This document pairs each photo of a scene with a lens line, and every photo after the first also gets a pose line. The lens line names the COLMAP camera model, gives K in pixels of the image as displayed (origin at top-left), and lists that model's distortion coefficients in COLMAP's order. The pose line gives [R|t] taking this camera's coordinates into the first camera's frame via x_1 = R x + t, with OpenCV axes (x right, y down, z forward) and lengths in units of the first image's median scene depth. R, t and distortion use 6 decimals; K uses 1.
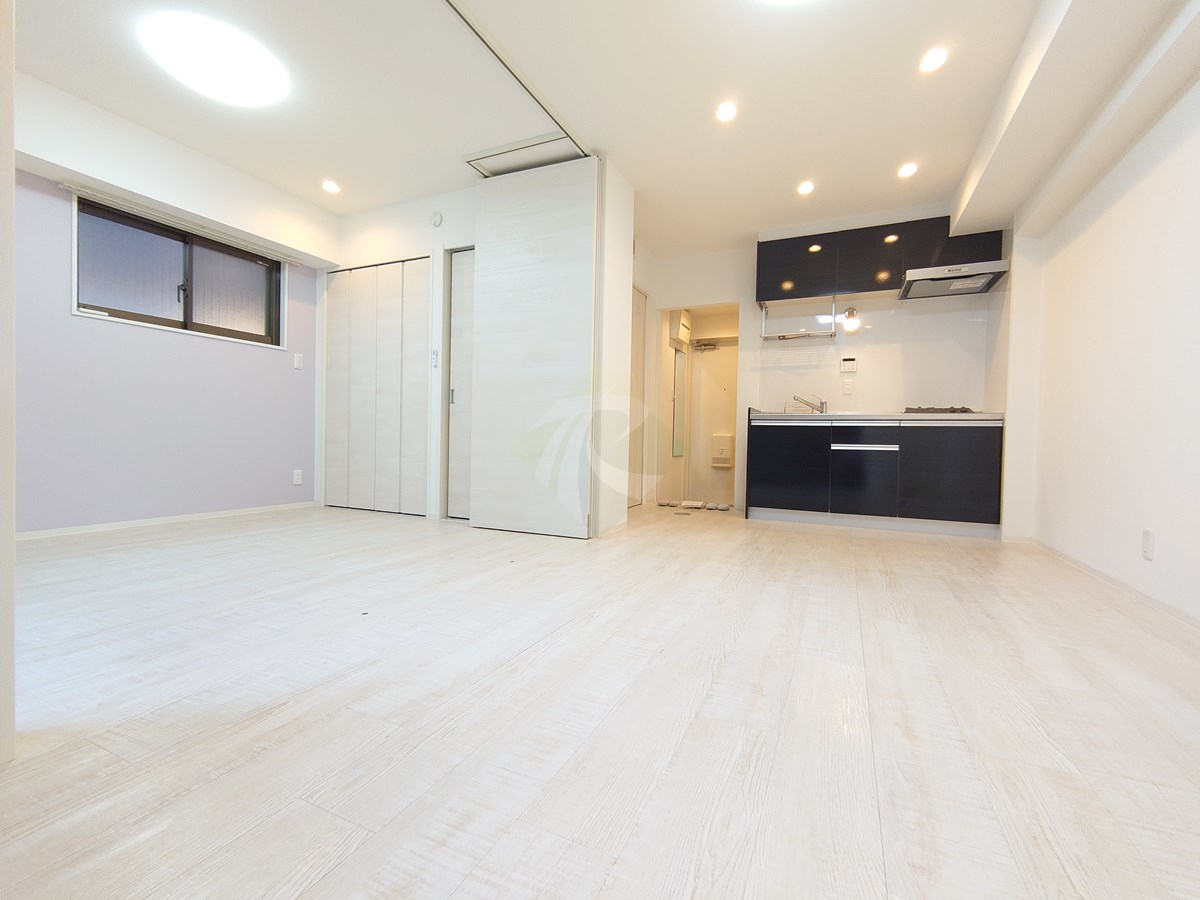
lens RADIAL K [[518.1, 0, 602.1], [0, 518.1, 450.0], [0, 0, 1]] dist [-0.000797, -0.001075]
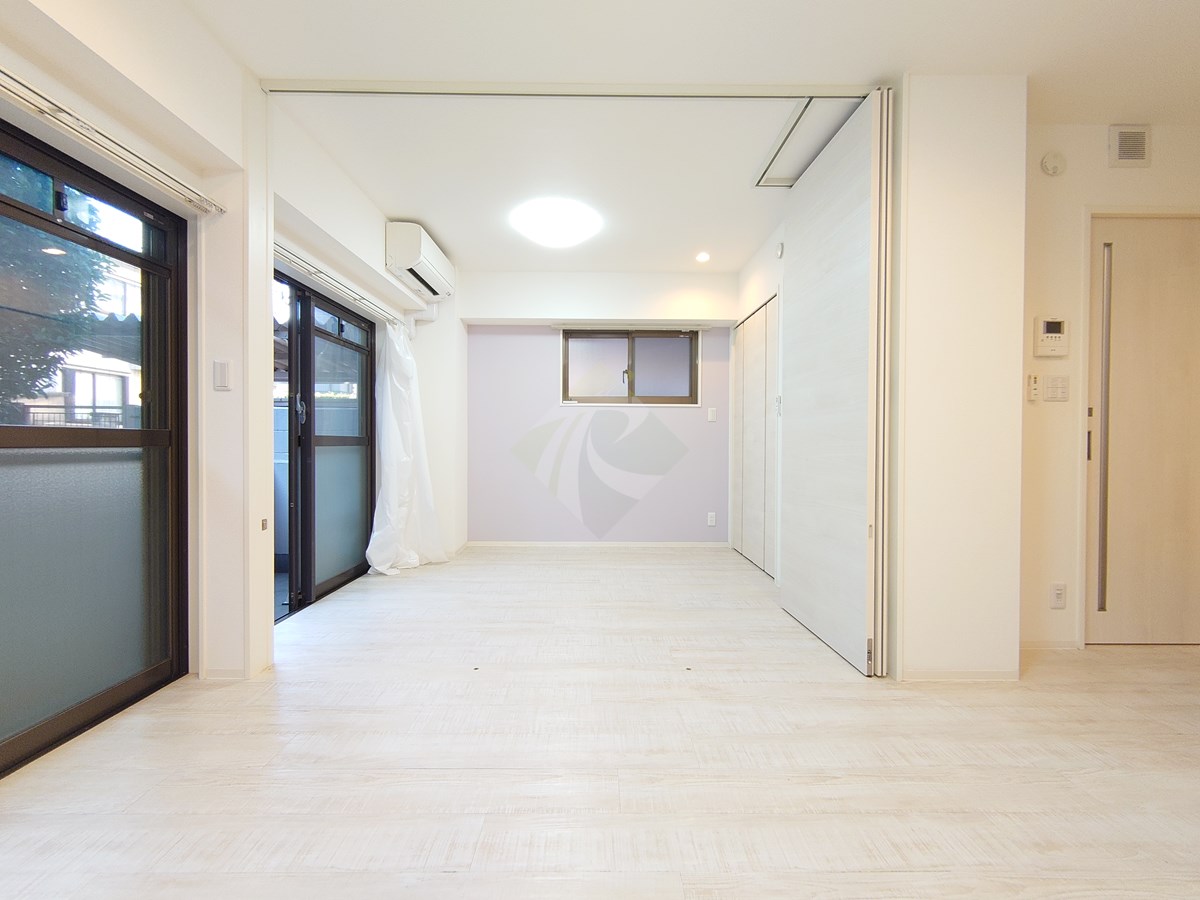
lens RADIAL K [[518.1, 0, 600.9], [0, 518.1, 447.8], [0, 0, 1]] dist [-0.000797, -0.001075]
pose [[0.430373, -0.012850, -0.902560, 0.334799], [-0.016117, 0.999630, -0.021918, -0.076854], [0.902507, 0.023979, 0.430006, 0.328083]]
